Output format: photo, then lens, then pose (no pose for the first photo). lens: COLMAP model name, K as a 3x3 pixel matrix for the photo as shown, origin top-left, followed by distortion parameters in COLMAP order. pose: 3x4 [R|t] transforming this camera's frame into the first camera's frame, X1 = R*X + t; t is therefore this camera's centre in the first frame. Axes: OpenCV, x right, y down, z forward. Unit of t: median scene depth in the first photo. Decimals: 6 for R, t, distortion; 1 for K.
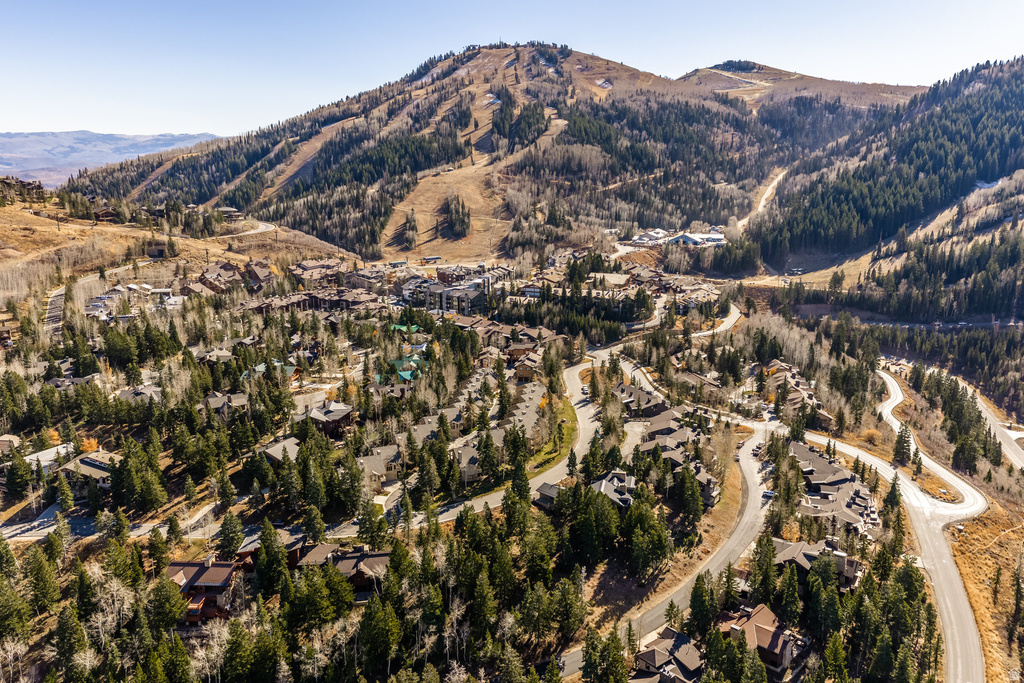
lens RADIAL K [[836.2, 0, 512.6], [0, 836.2, 345.4], [0, 0, 1]] dist [0.113657, -0.038593]
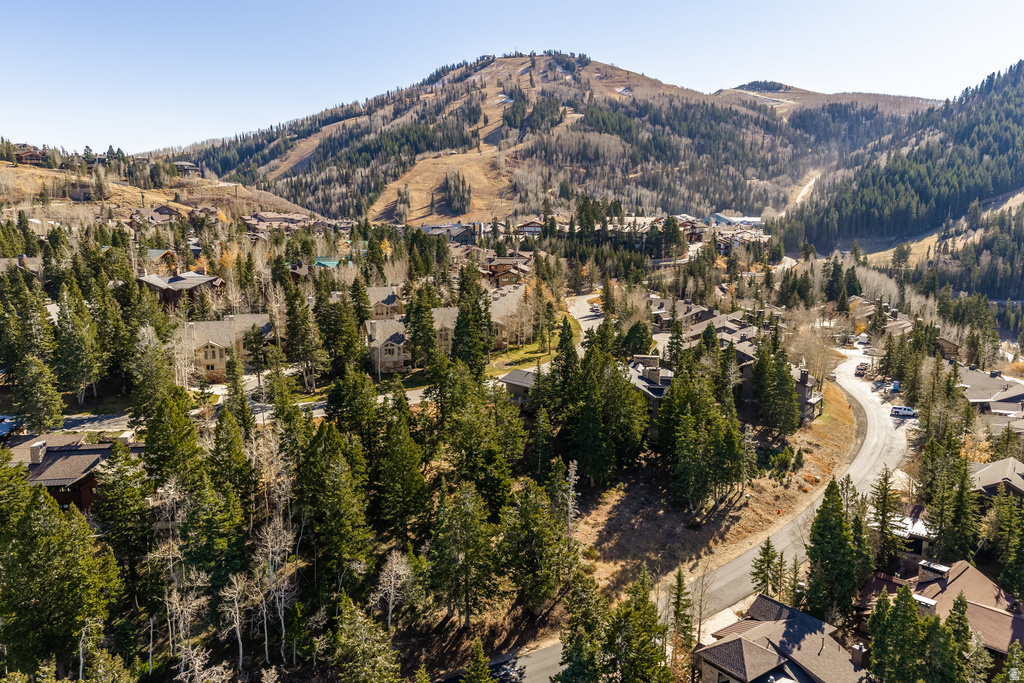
lens RADIAL K [[836.2, 0, 512.6], [0, 836.2, 345.4], [0, 0, 1]] dist [0.113657, -0.038593]
pose [[0.999689, 0.011869, -0.021925, 0.012251], [-0.013033, 0.998470, -0.053745, 0.045303], [0.021254, 0.054014, 0.998314, 0.109713]]
